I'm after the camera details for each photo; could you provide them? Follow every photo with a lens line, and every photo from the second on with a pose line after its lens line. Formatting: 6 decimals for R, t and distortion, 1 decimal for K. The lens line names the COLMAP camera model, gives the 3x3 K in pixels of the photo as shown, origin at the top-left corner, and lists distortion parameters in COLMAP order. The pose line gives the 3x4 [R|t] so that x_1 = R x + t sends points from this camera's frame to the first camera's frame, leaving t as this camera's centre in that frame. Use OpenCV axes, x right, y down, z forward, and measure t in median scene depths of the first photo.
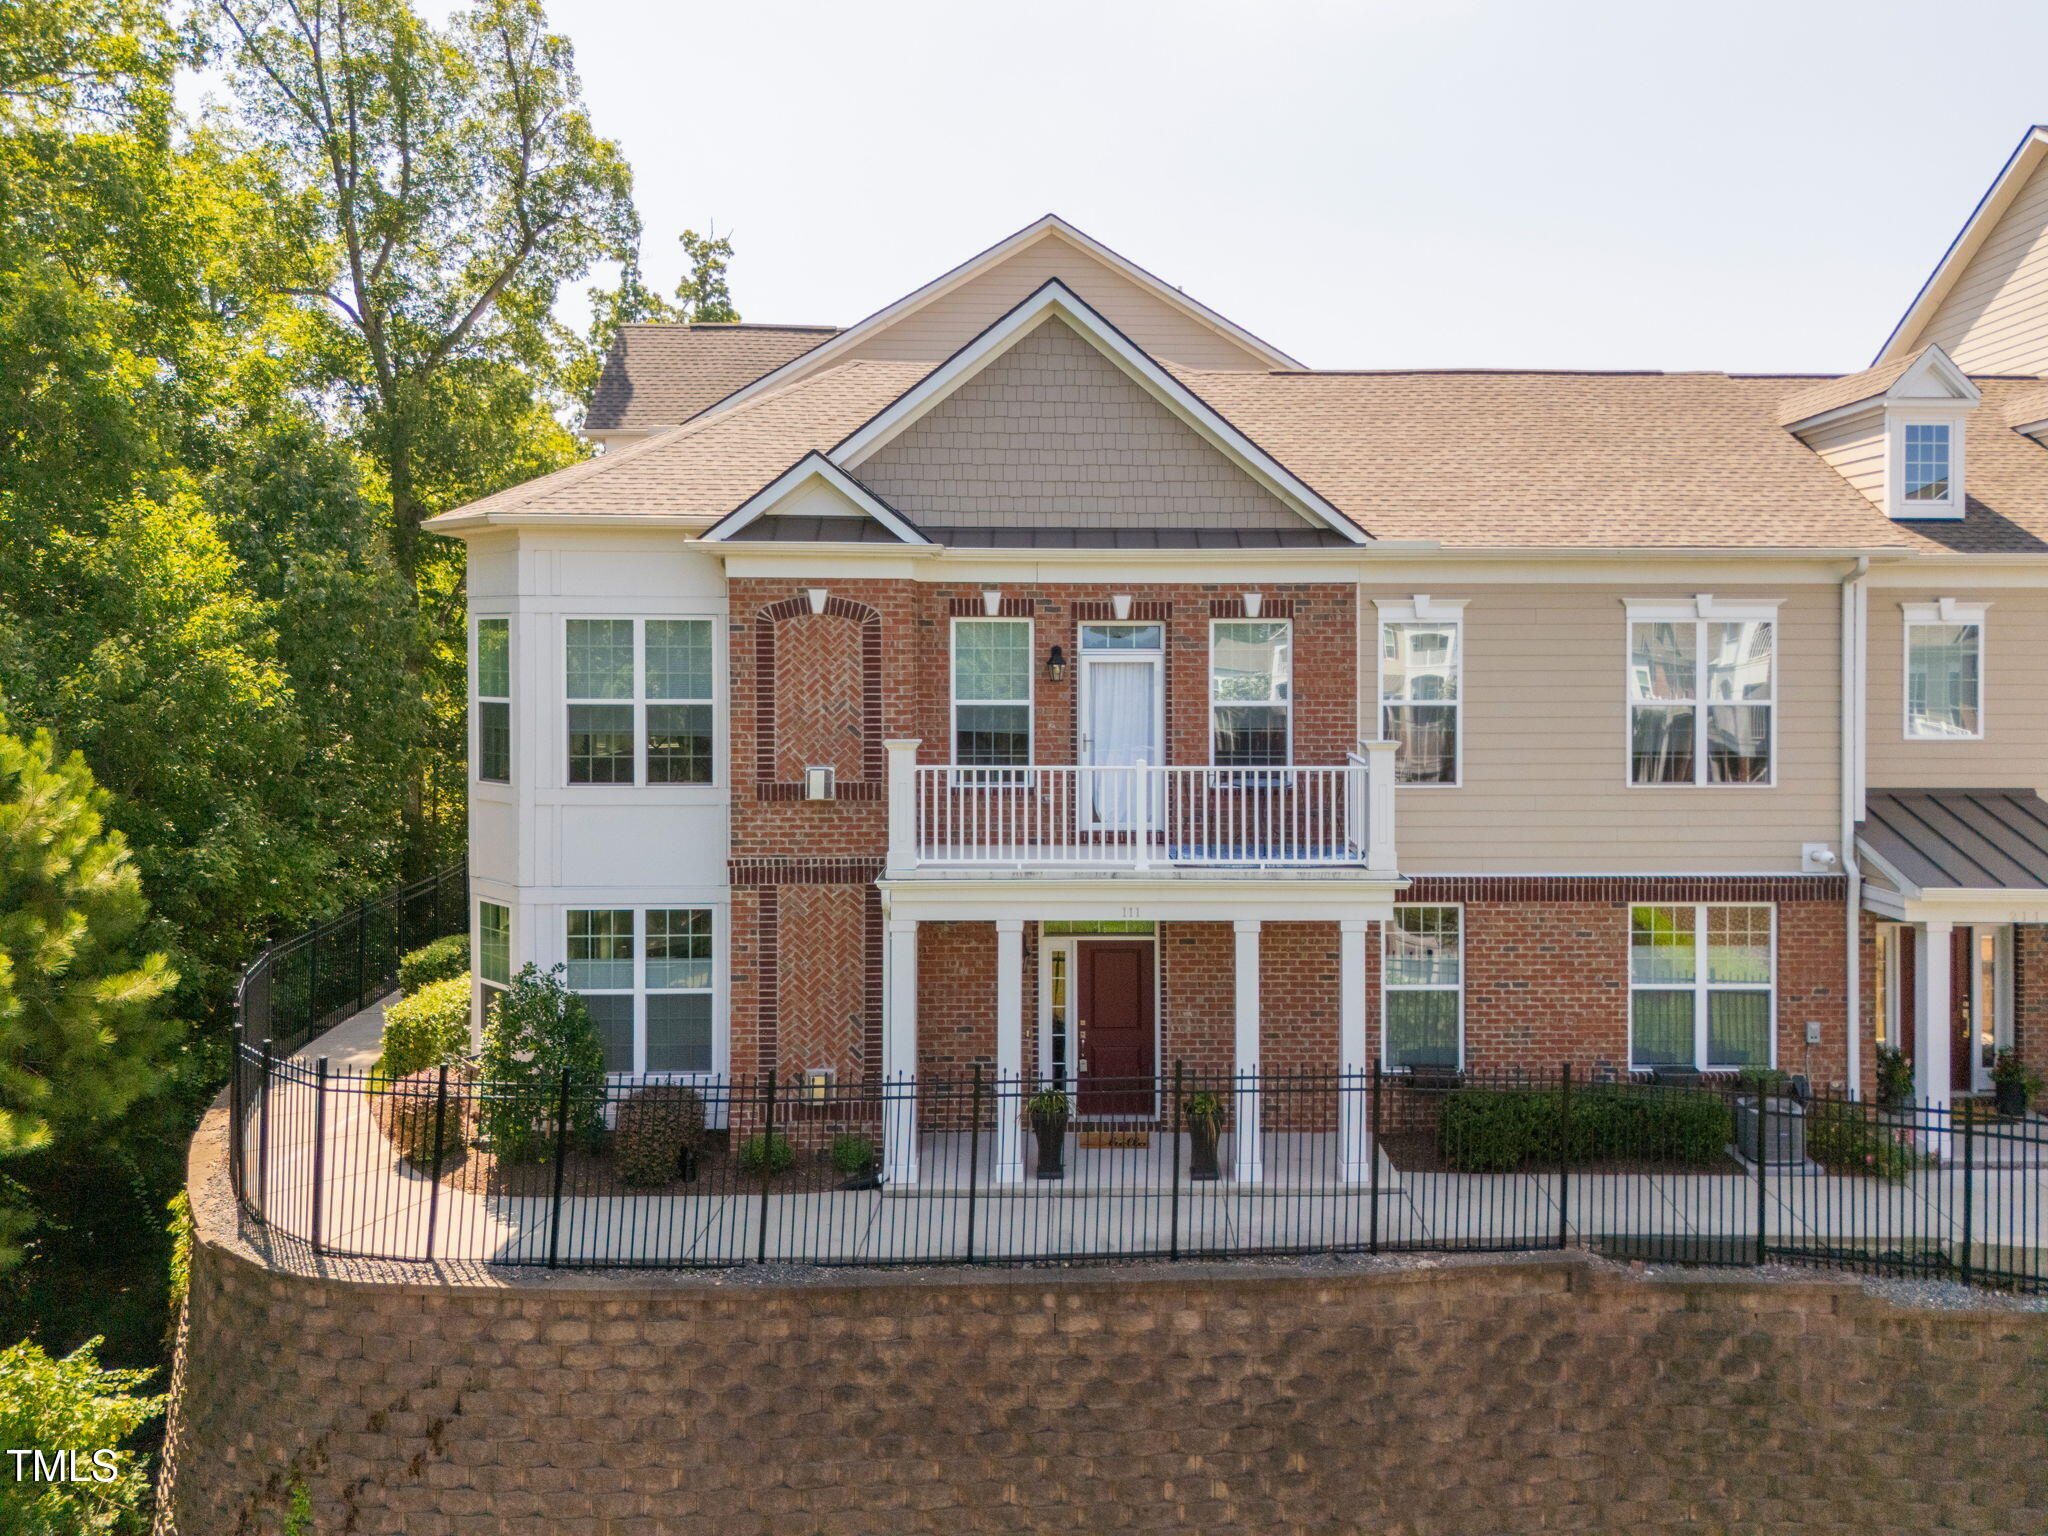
lens RADIAL K [[1573.4, 0, 1090.2], [0, 1573.4, 680.8], [0, 0, 1]] dist [0.044769, -0.003969]
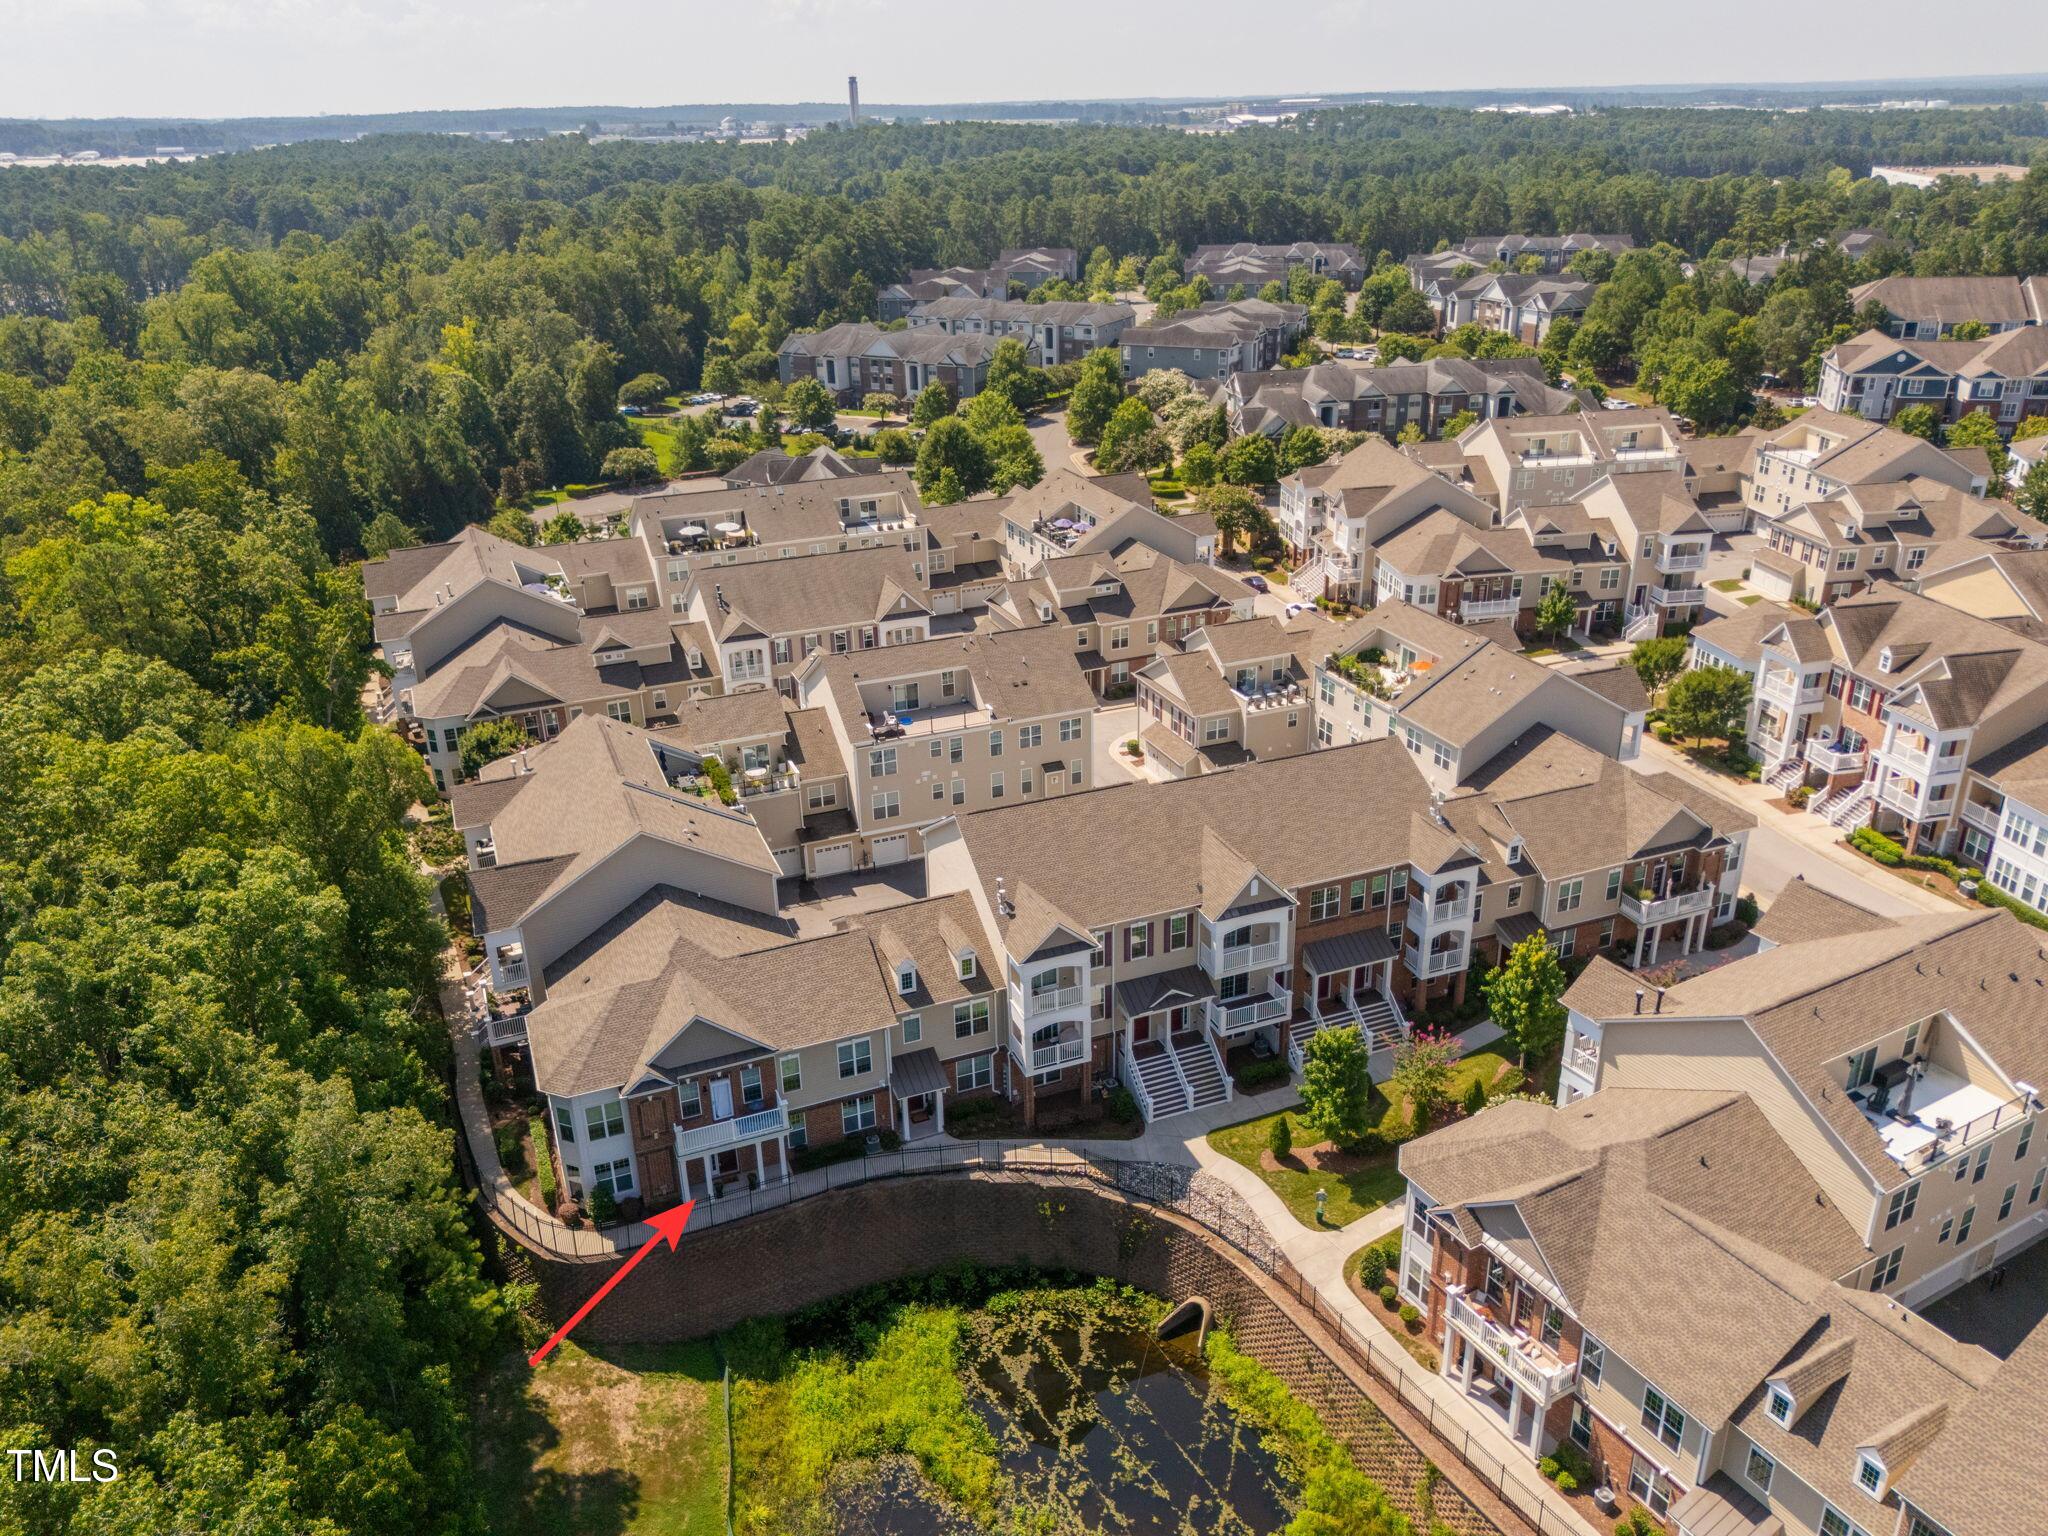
lens RADIAL K [[1504.9, 0, 1021.0], [0, 1504.9, 772.4], [0, 0, 1]] dist [0.080157, -0.108383]
pose [[0.939154, -0.157836, 0.305085, -0.344427], [0.032331, 0.924853, 0.378949, -2.412295], [-0.341971, -0.346028, 0.873682, -2.663512]]
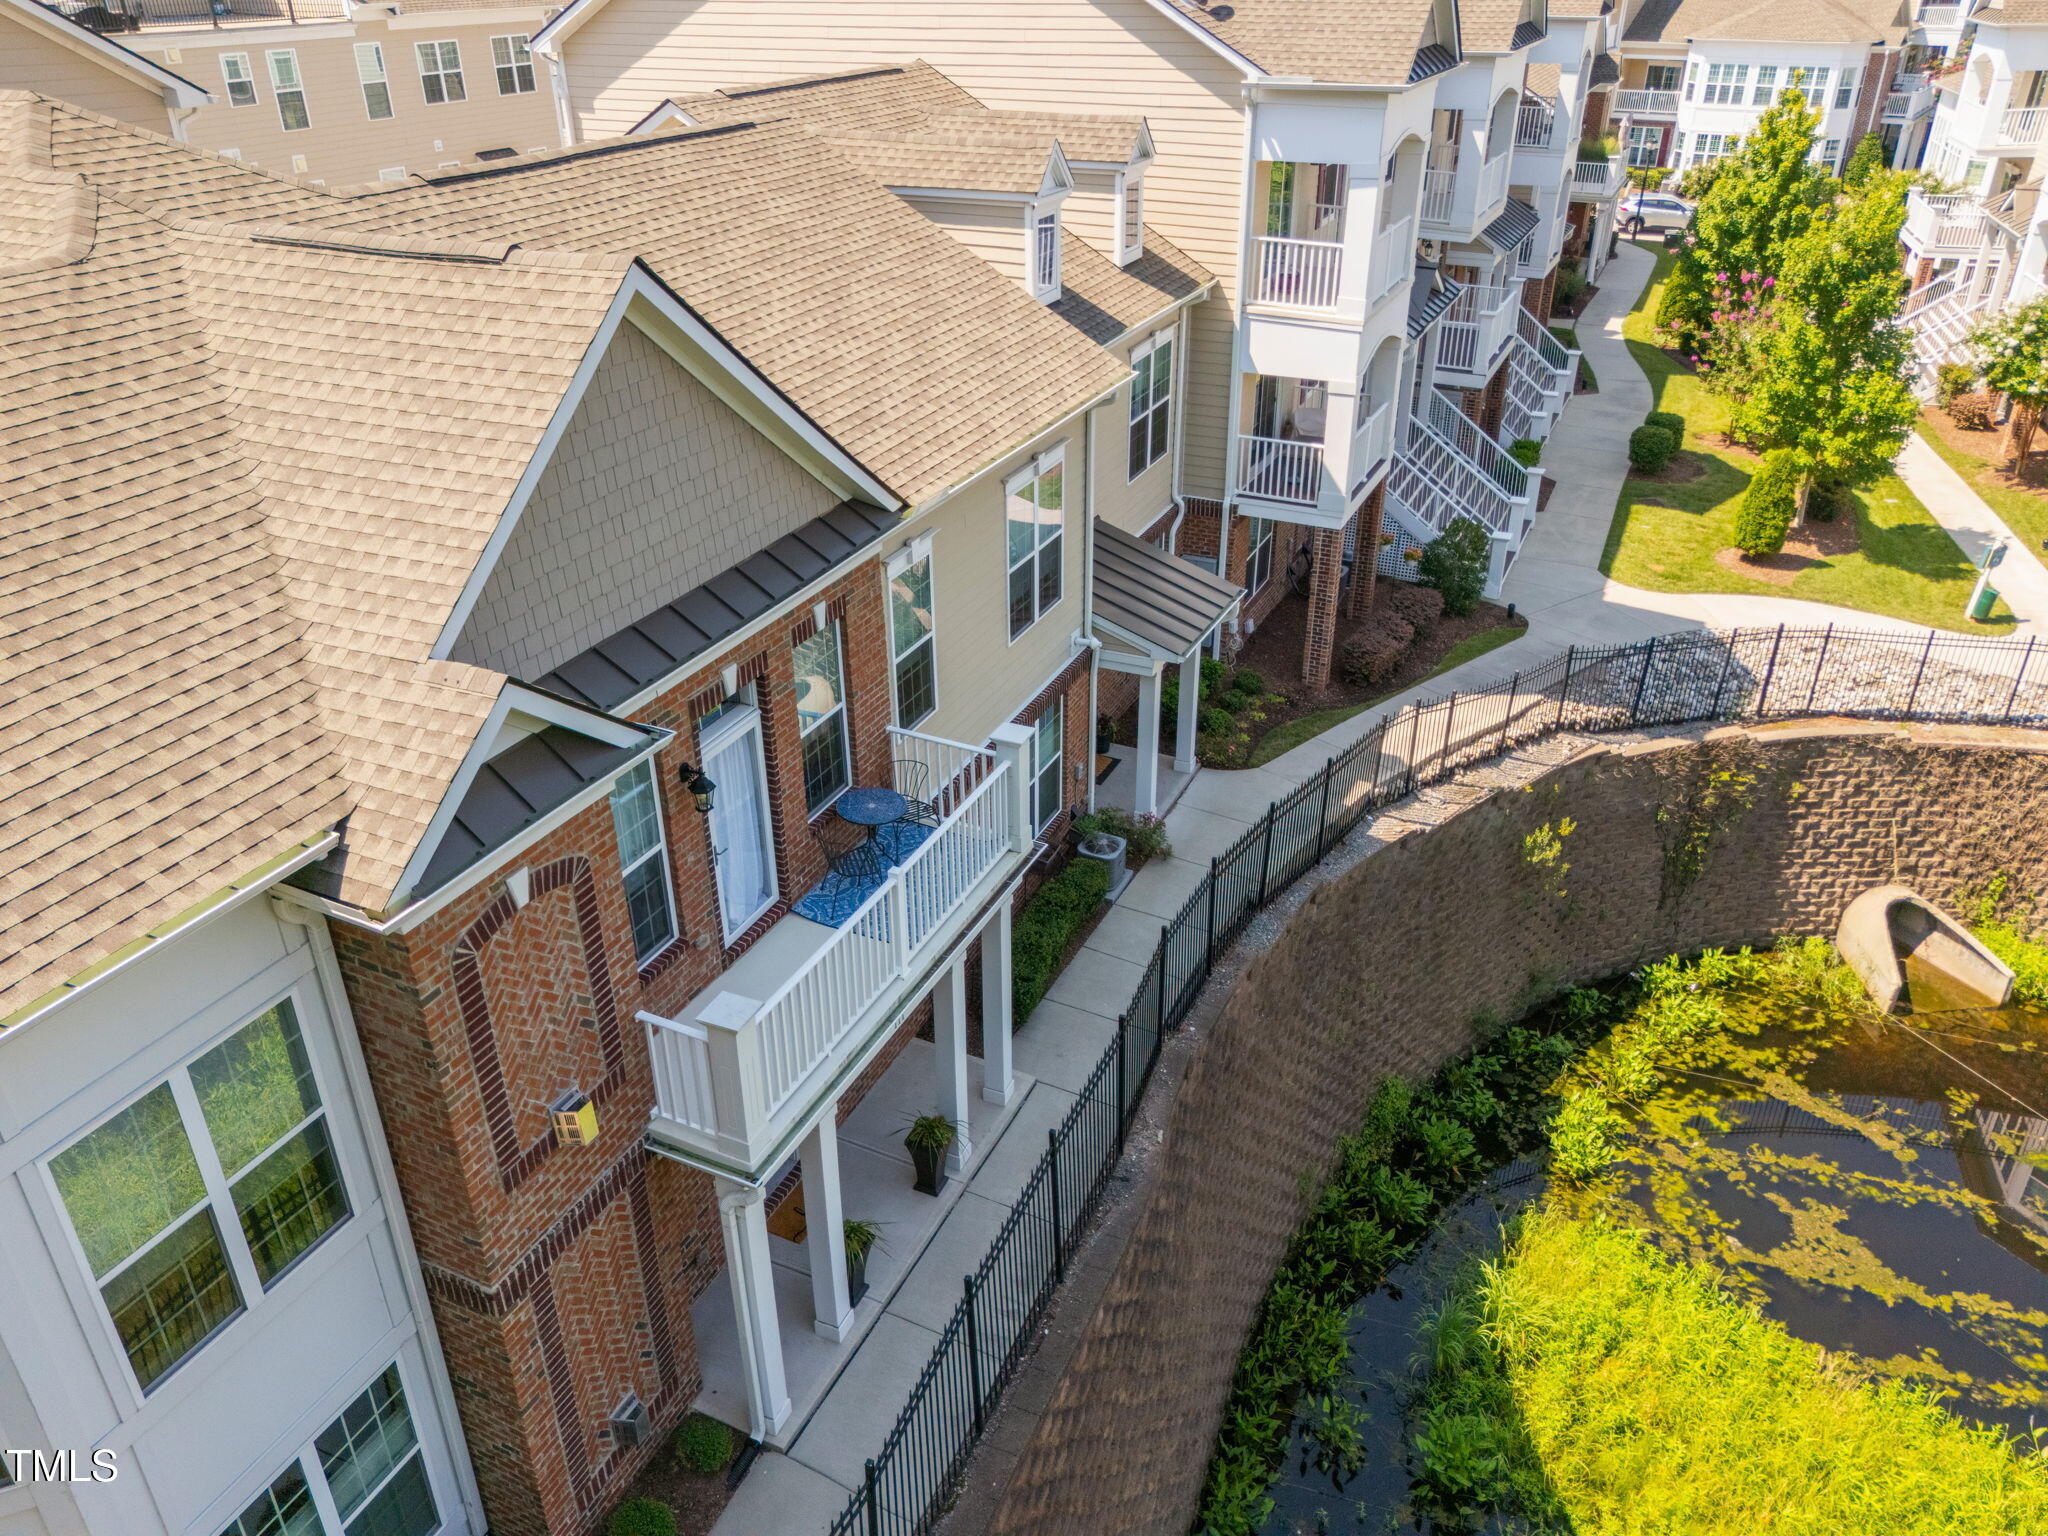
lens RADIAL K [[1504.9, 0, 1021.0], [0, 1504.9, 772.4], [0, 0, 1]] dist [0.080157, -0.108383]
pose [[0.446570, -0.436014, 0.781324, -0.526213], [0.029154, 0.879860, 0.474338, -0.363956], [-0.894273, -0.189047, 0.405631, 0.592199]]
